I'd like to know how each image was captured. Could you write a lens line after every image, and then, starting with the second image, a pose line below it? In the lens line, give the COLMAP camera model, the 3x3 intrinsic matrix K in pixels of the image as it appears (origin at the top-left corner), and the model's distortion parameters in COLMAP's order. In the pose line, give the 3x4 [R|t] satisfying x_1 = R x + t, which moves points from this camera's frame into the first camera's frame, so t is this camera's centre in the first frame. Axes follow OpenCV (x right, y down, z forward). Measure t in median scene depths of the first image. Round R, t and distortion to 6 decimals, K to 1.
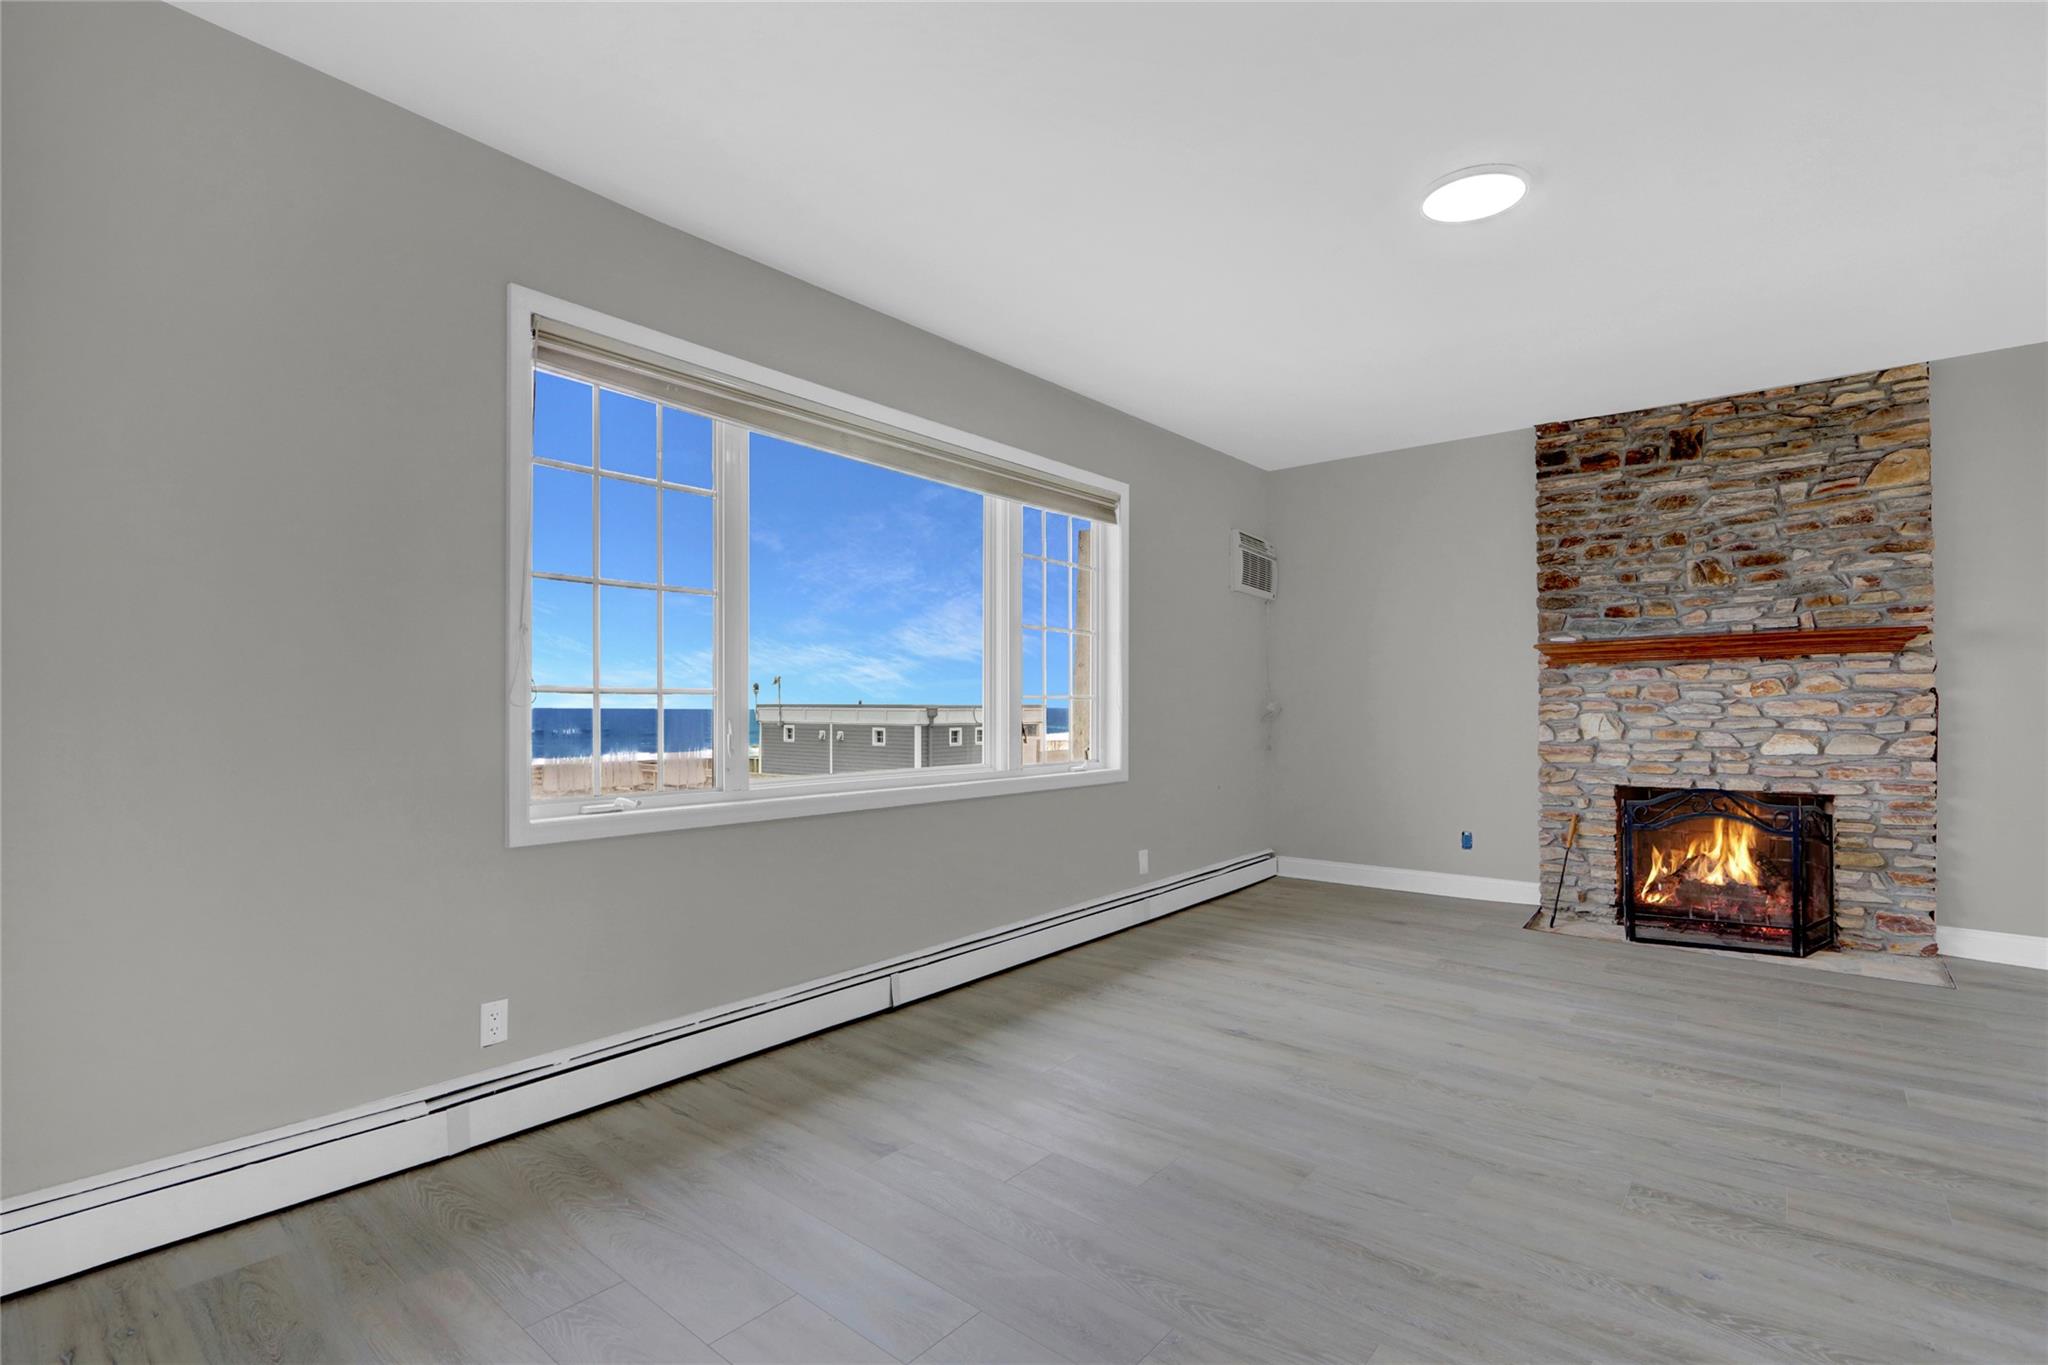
lens RADIAL K [[944.9, 0, 1017.1], [0, 944.9, 692.3], [0, 0, 1]] dist [-0.011226, 0.000432]
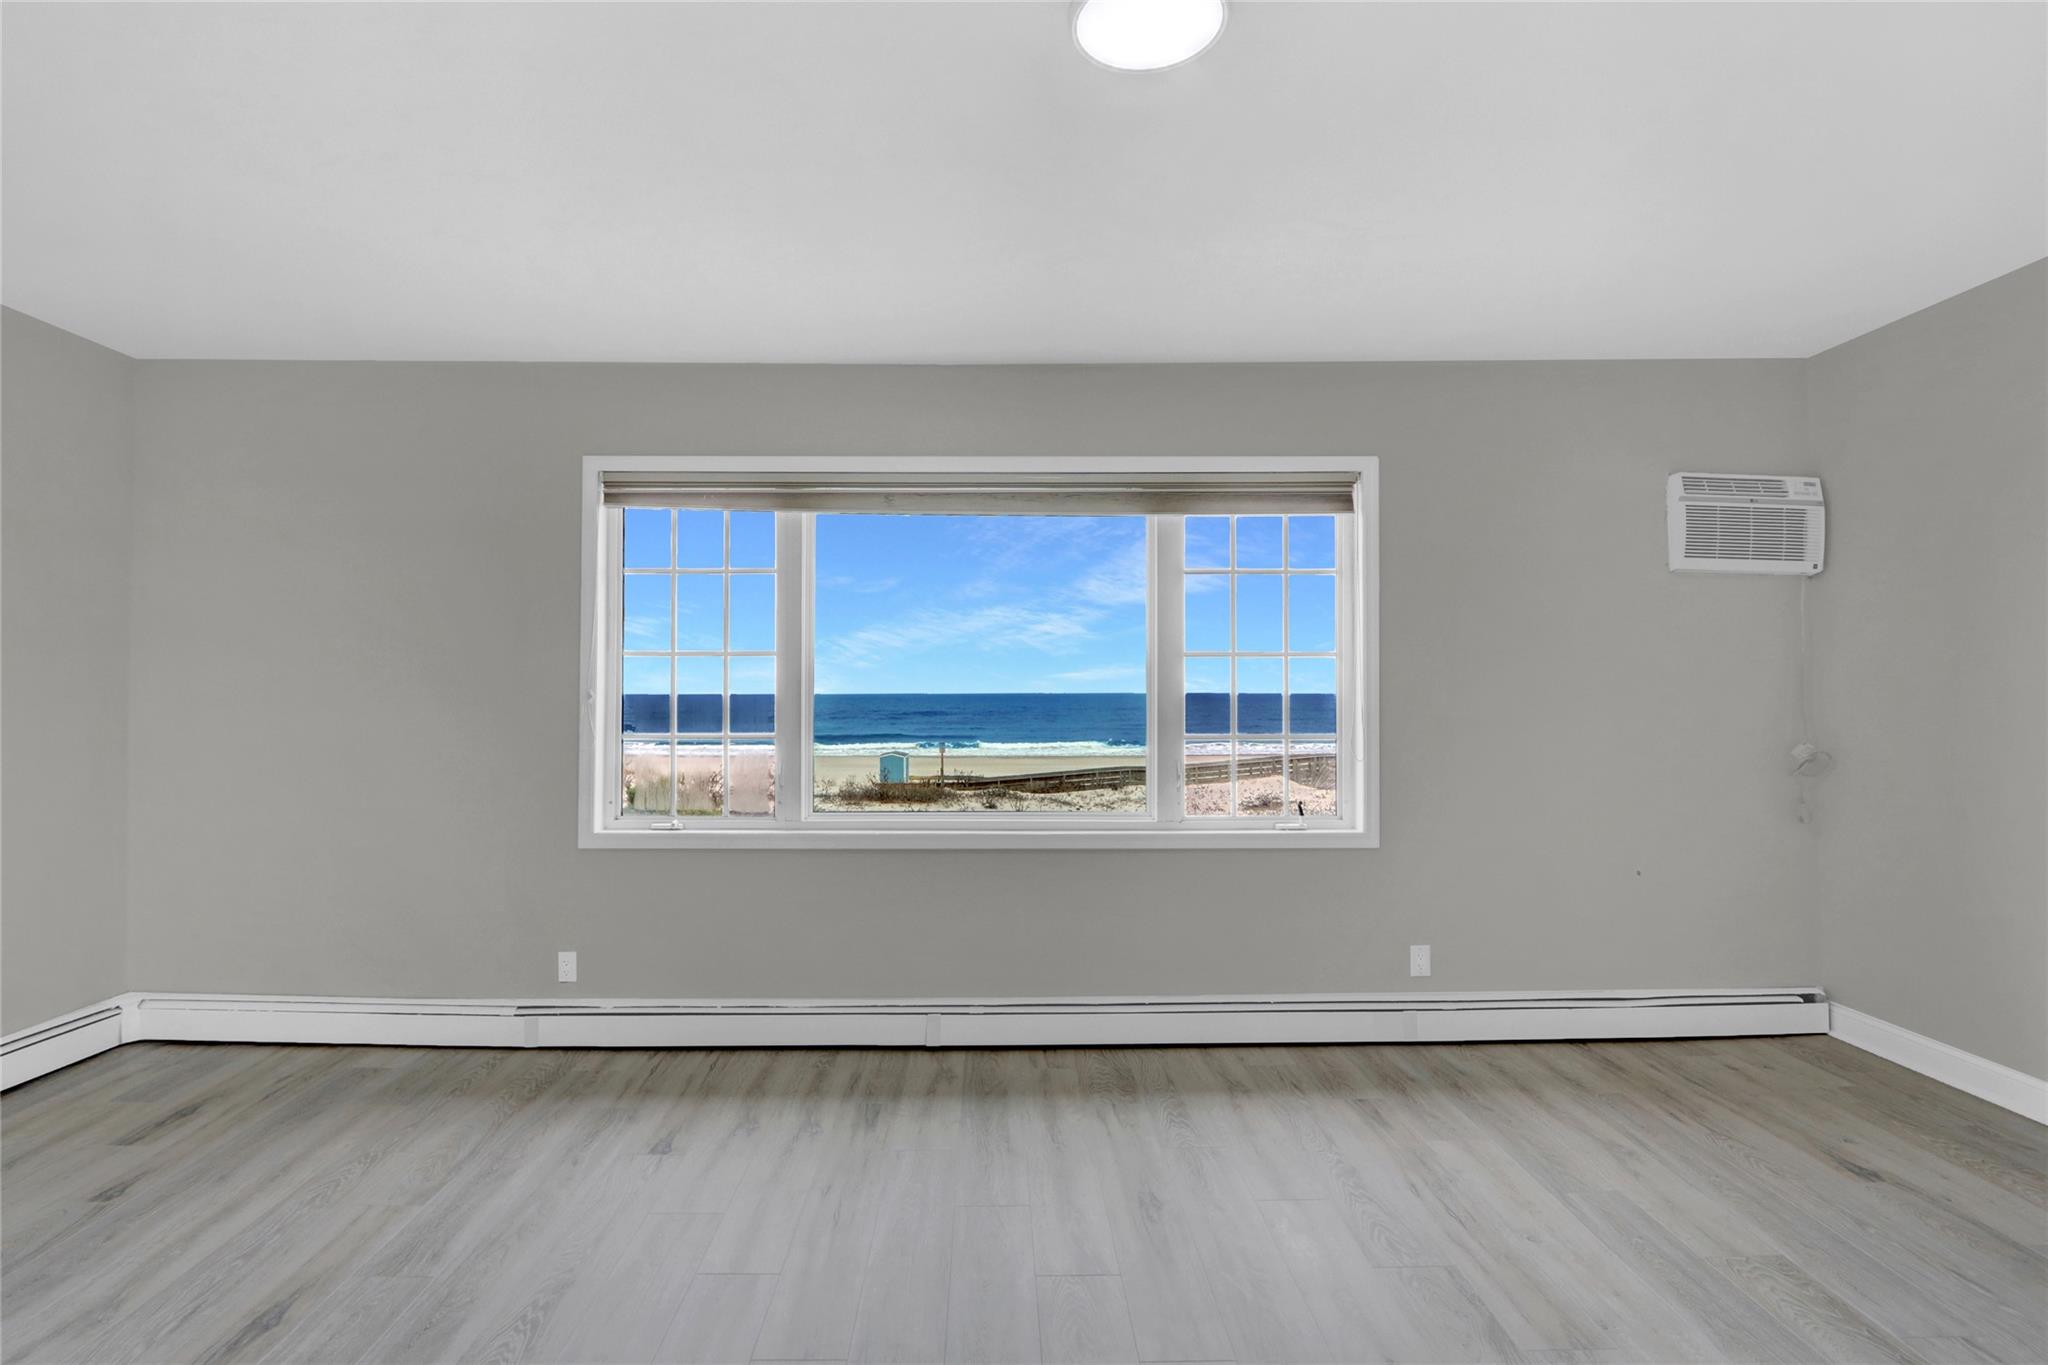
lens RADIAL K [[944.9, 0, 1017.1], [0, 944.9, 692.3], [0, 0, 1]] dist [-0.011226, 0.000432]
pose [[0.645484, -0.008402, -0.763728, 0.715454], [0.010421, 0.999943, -0.002194, -0.046030], [0.763703, -0.006543, 0.645535, 0.417021]]
